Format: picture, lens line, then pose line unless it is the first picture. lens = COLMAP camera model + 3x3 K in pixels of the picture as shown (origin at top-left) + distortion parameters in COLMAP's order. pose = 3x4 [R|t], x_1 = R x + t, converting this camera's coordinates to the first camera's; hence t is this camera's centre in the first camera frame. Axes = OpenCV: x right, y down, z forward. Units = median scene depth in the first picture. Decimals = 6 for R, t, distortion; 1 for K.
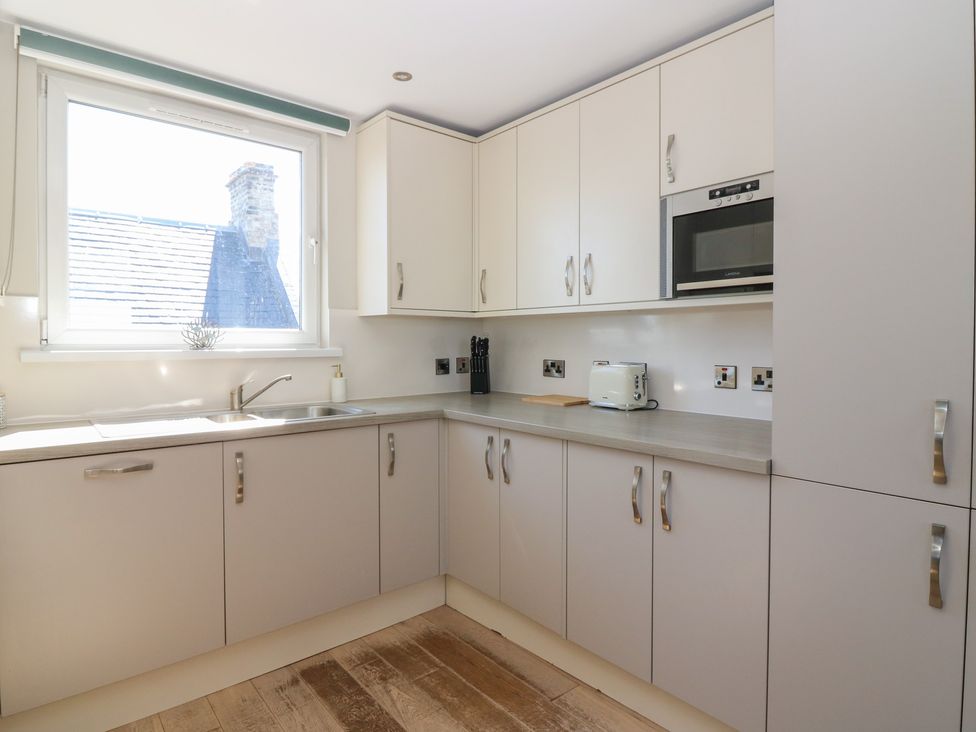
lens RADIAL K [[552.6, 0, 486.9], [0, 552.6, 352.1], [0, 0, 1]] dist [-0.000443, -0.010508]
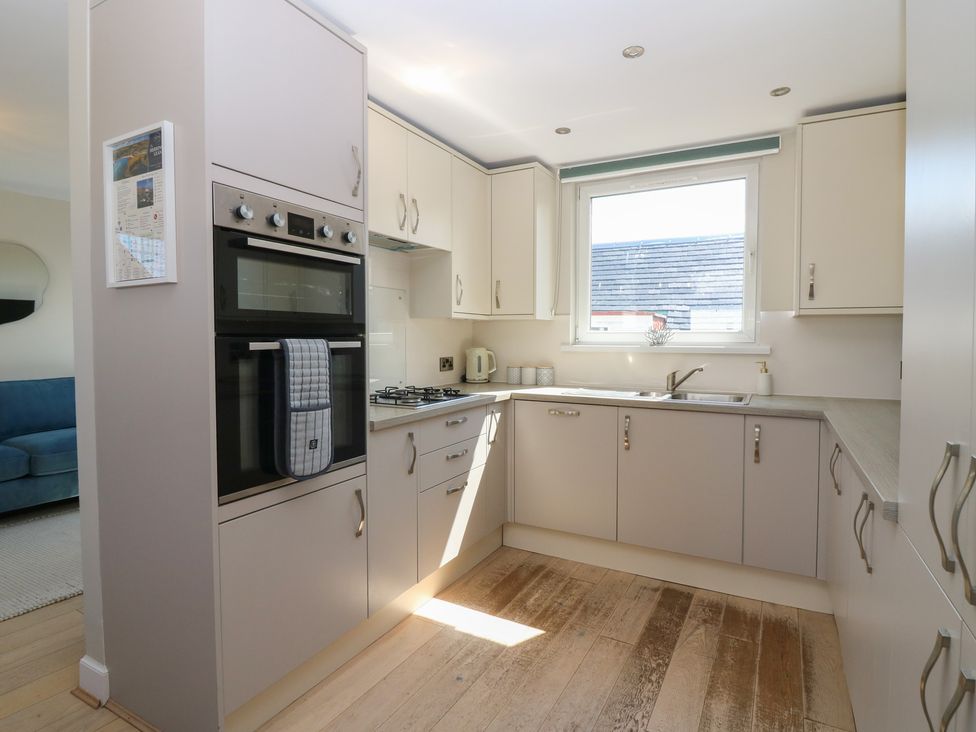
lens RADIAL K [[519.8, 0, 503.8], [0, 519.8, 352.2], [0, 0, 1]] dist [-0.001323, -0.008914]
pose [[0.375570, 0.028259, -0.926363, 0.634687], [-0.020584, 0.999543, 0.022146, -0.010440], [0.926565, 0.010751, 0.375980, 0.149140]]
